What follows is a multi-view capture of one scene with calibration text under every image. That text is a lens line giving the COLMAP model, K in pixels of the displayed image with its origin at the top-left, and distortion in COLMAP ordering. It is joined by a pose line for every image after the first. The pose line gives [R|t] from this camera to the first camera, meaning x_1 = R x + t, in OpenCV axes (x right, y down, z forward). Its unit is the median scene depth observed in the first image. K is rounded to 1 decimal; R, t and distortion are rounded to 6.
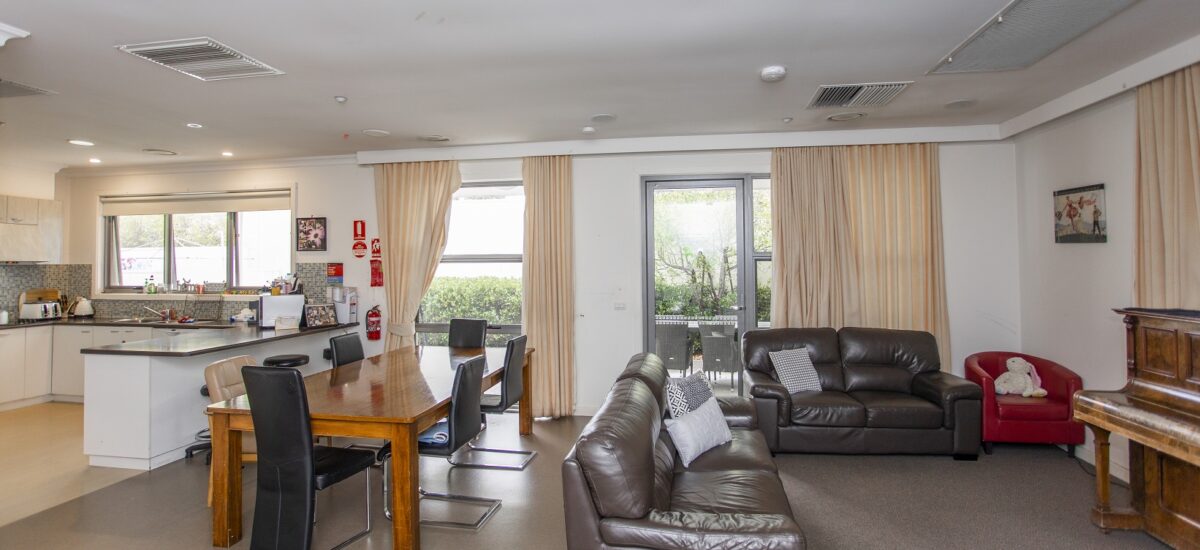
lens RADIAL K [[585.3, 0, 596.7], [0, 585.3, 244.2], [0, 0, 1]] dist [-0.072443, 0.032613]
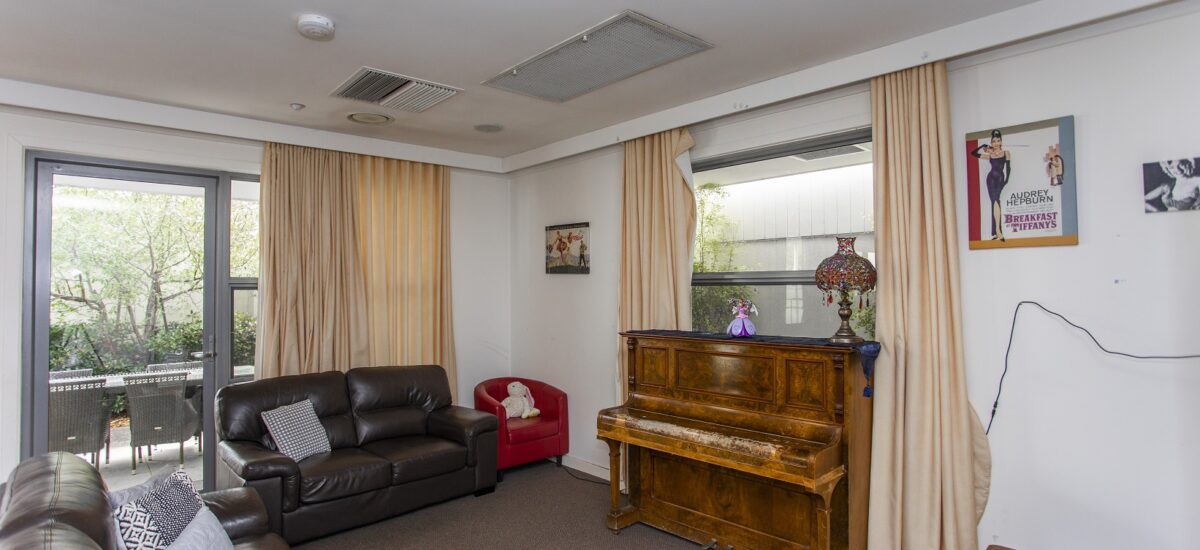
lens RADIAL K [[581.9, 0, 595.1], [0, 581.9, 269.7], [0, 0, 1]] dist [-0.072199, 0.032040]
pose [[0.610762, 0.024841, 0.791425, -0.019930], [-0.020473, 0.999669, -0.015577, 0.005325], [-0.791550, -0.006689, 0.611068, 0.202528]]
